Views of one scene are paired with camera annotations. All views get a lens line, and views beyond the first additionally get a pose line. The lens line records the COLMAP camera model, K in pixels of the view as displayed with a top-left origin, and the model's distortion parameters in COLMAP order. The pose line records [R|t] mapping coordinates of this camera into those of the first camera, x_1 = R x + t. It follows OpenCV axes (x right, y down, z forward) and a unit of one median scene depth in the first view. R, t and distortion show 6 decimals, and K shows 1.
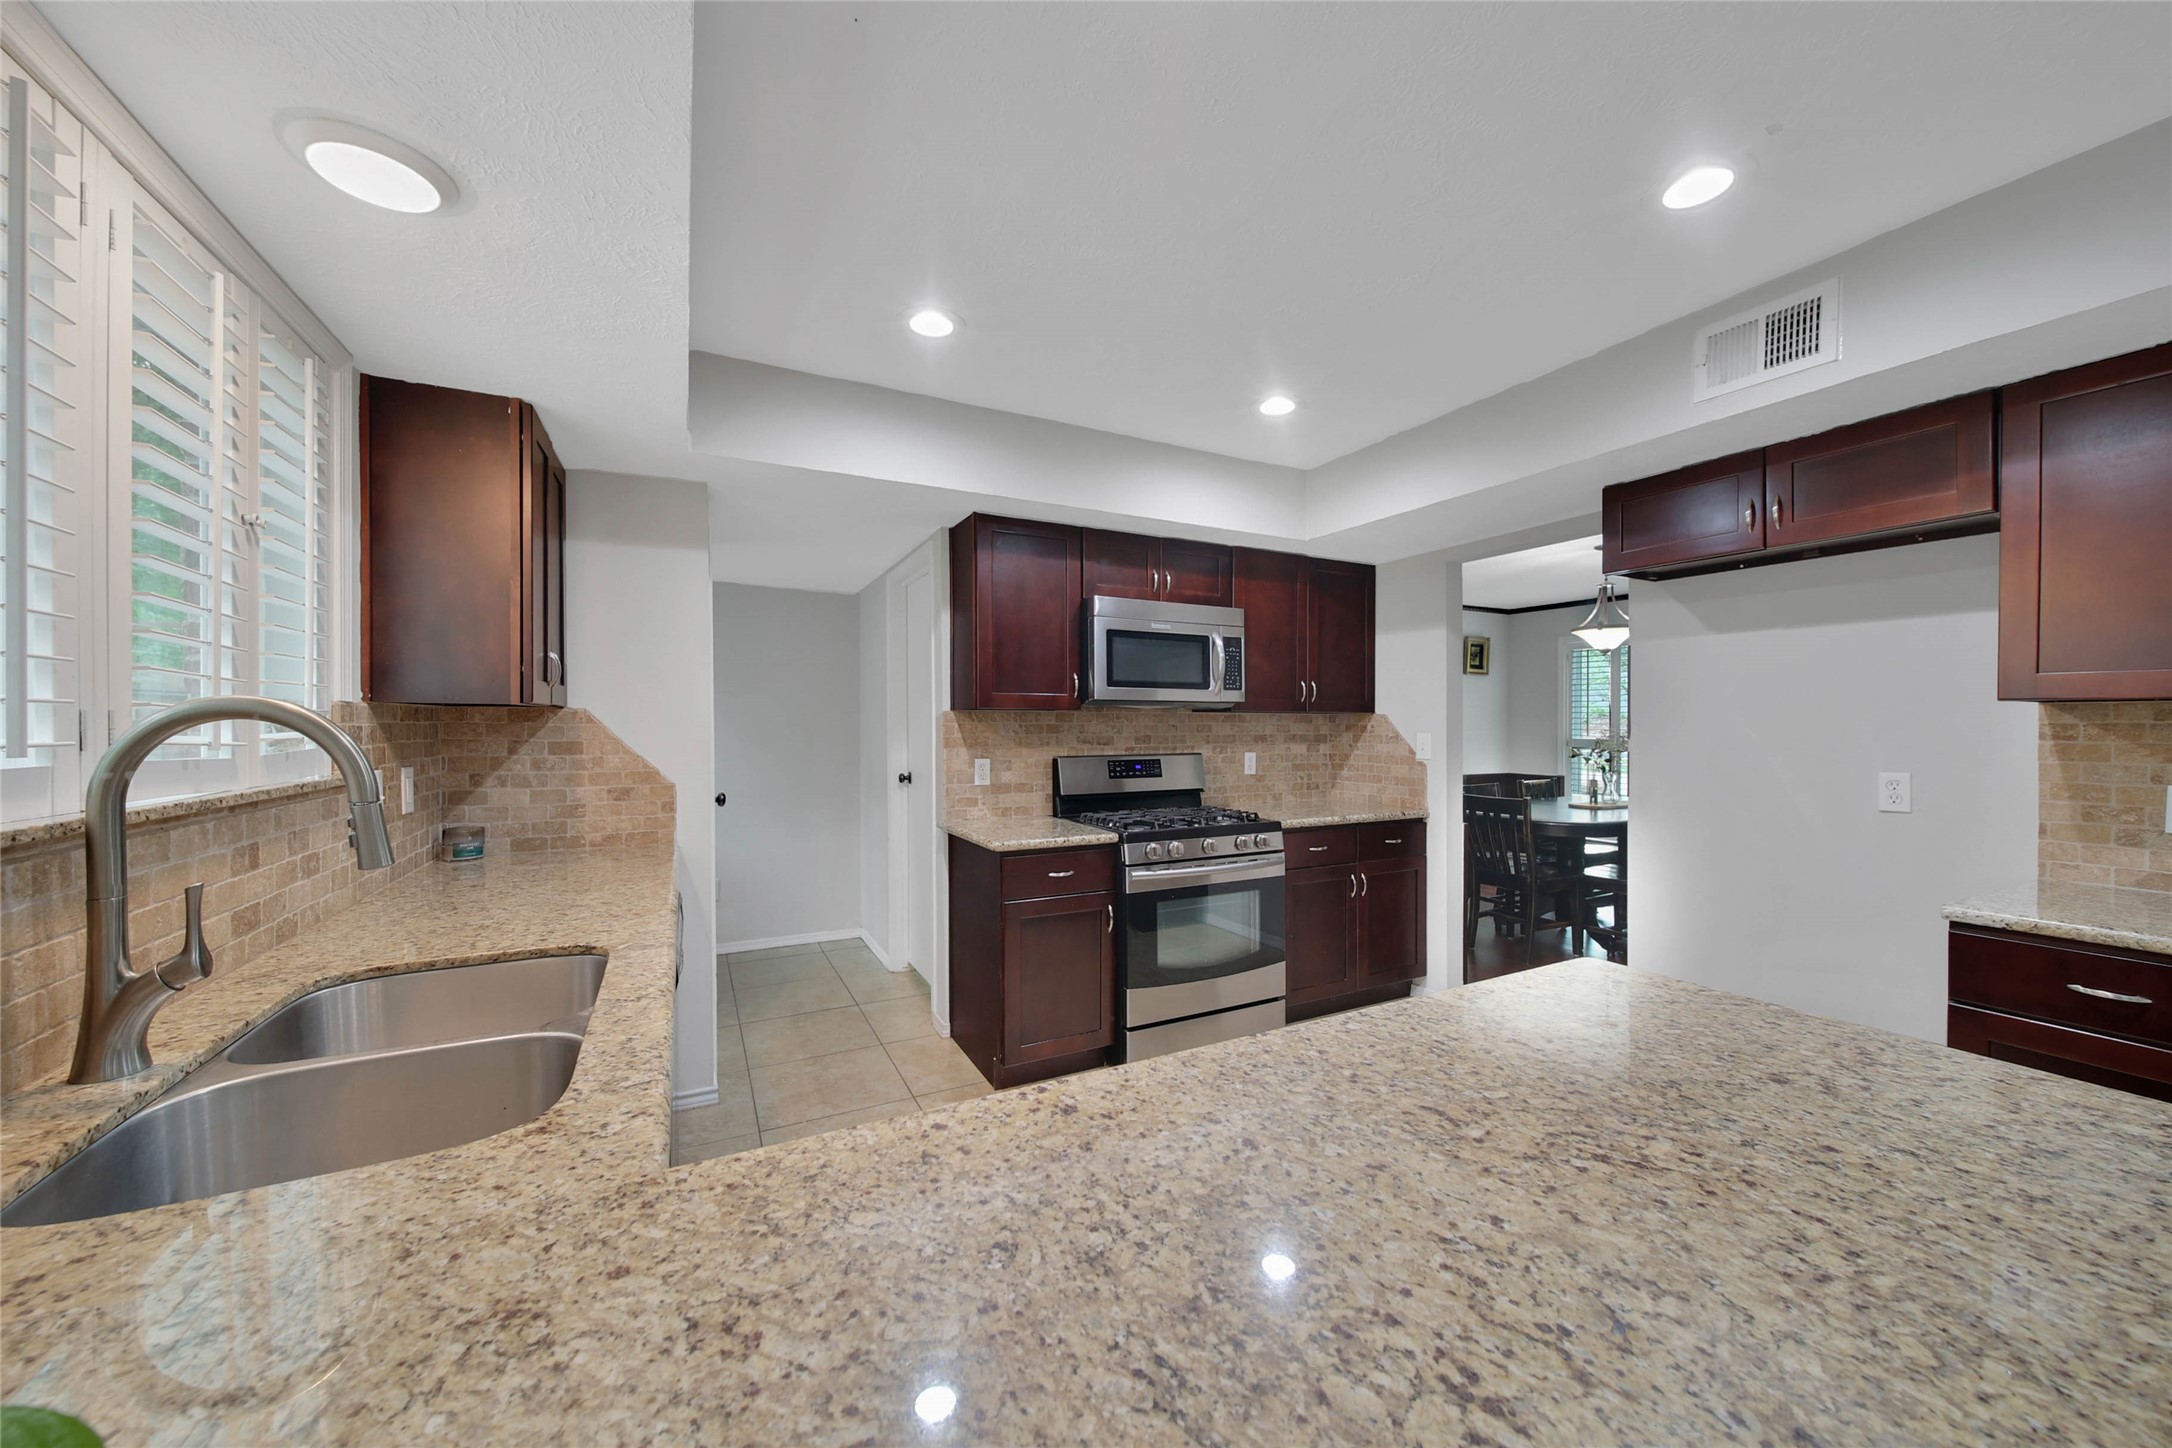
lens RADIAL K [[788.8, 0, 1101.4], [0, 788.8, 719.5], [0, 0, 1]] dist [0.005444, -0.000182]
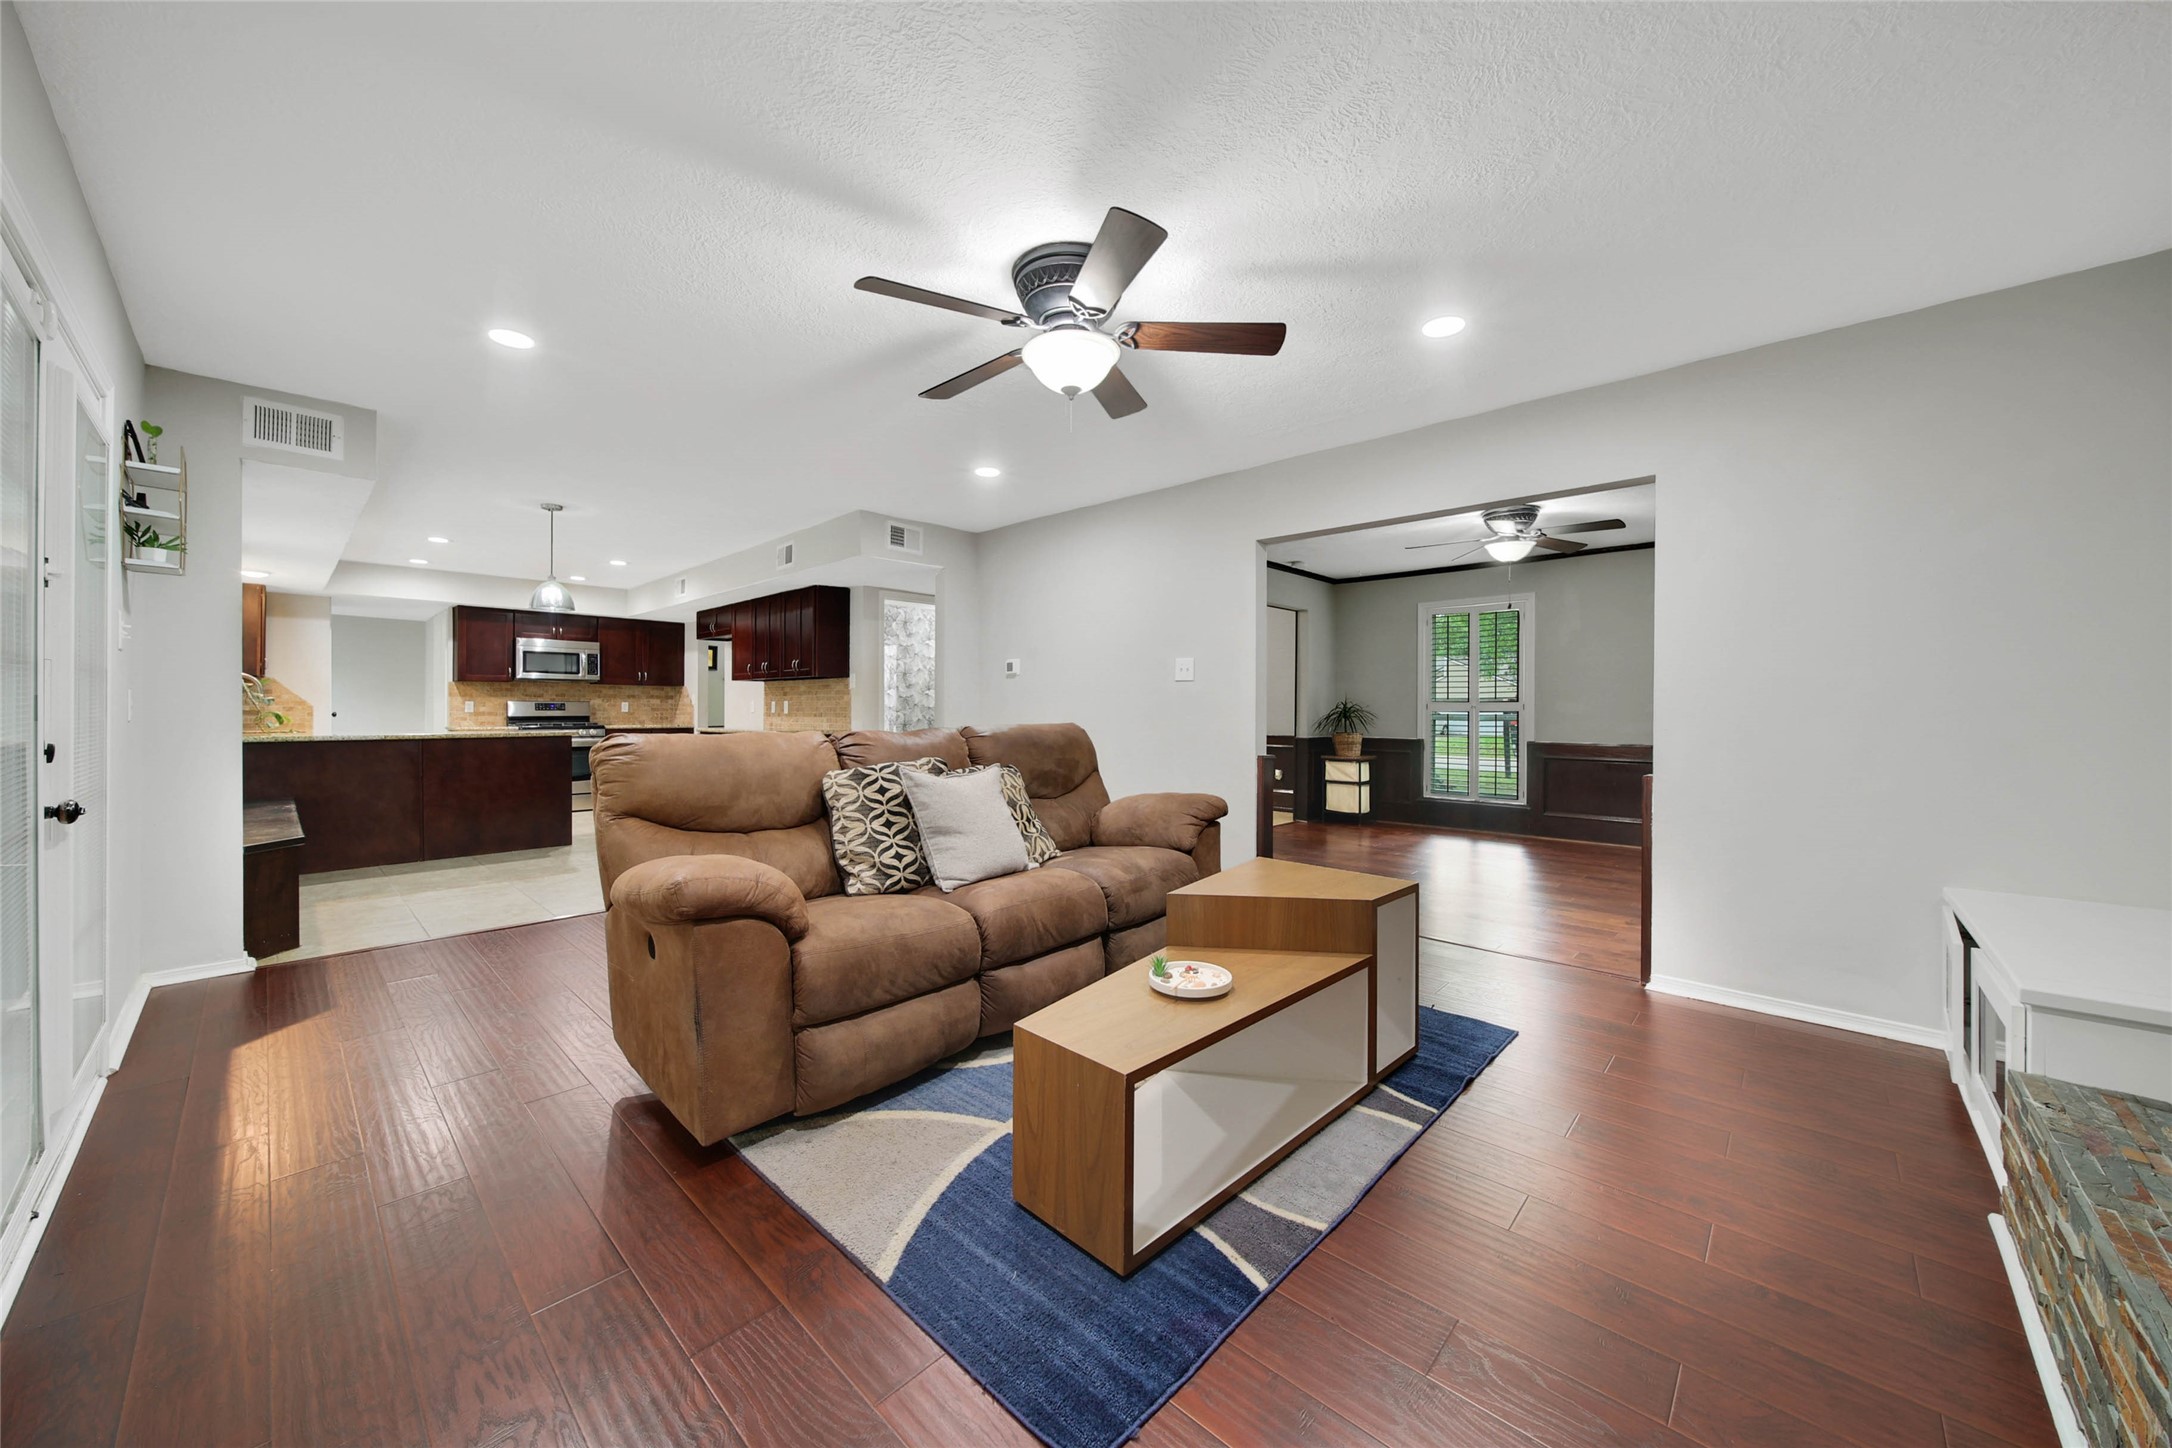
lens RADIAL K [[788.8, 0, 1098.0], [0, 788.8, 705.7], [0, 0, 1]] dist [0.005444, -0.000182]
pose [[0.939153, 0.004151, 0.343473, 0.833650], [-0.004664, 0.999989, 0.000666, 0.052401], [-0.343467, -0.002228, 0.939162, -1.961663]]
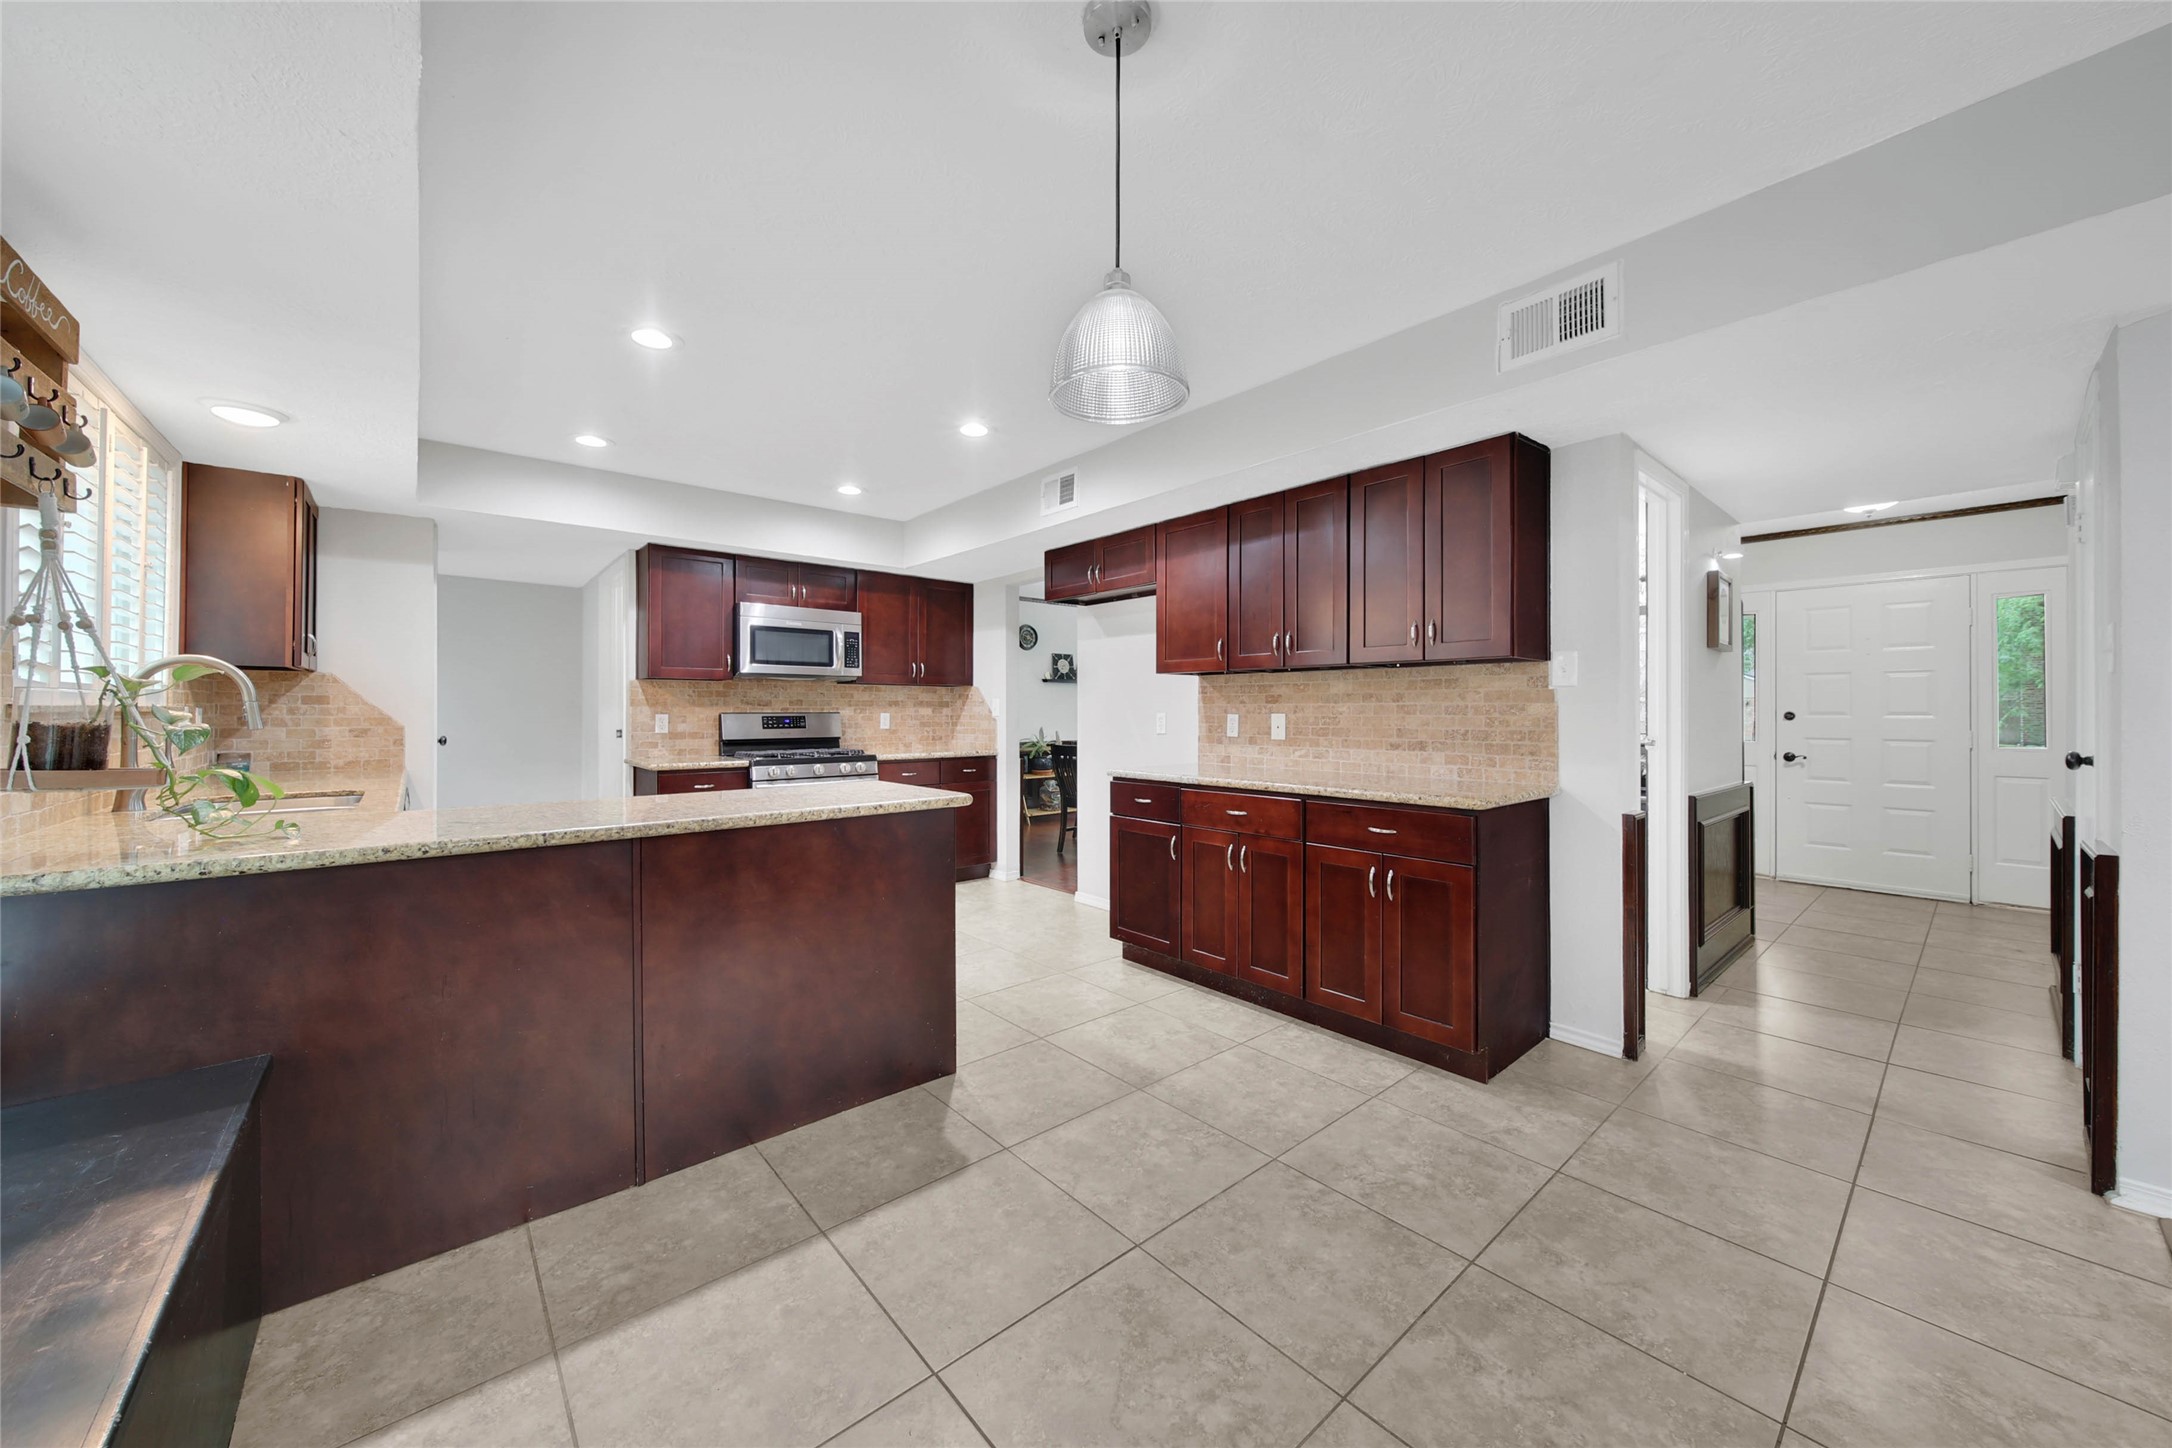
lens RADIAL K [[788.8, 0, 1100.4], [0, 788.8, 703.3], [0, 0, 1]] dist [0.005444, -0.000182]
pose [[0.972460, 0.001854, 0.233064, 0.281896], [-0.001029, 0.999993, -0.003658, 0.034584], [-0.233070, 0.003317, 0.972454, -0.552329]]
